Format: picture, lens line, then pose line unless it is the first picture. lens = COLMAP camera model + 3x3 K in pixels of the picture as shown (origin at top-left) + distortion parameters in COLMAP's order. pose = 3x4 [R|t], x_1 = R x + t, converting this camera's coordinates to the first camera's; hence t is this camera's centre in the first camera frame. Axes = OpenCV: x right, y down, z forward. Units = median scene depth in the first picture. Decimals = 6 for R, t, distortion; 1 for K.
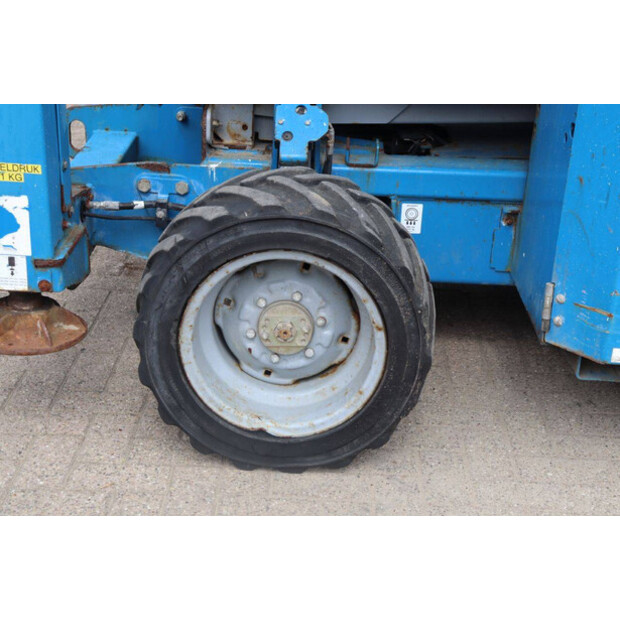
lens RADIAL K [[1086.1, 0, 309.8], [0, 1086.1, 296.1], [0, 0, 1]] dist [0.294041, 0.011810]
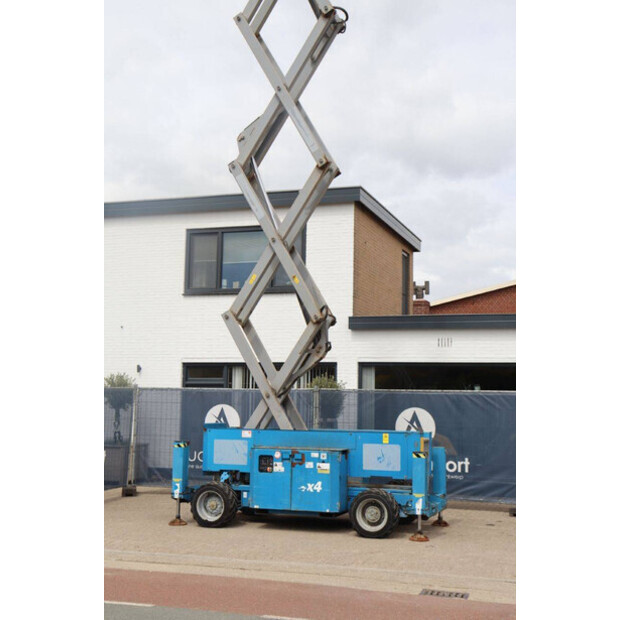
lens RADIAL K [[864.7, 0, 310.0], [0, 864.7, 310.0], [0, 0, 1]] dist [0.021380, 0.690695]
pose [[0.951935, -0.061570, -0.300047, 2.179445], [-0.093622, 0.874219, -0.476419, 1.443171], [0.291640, 0.481611, 0.826436, -3.723547]]
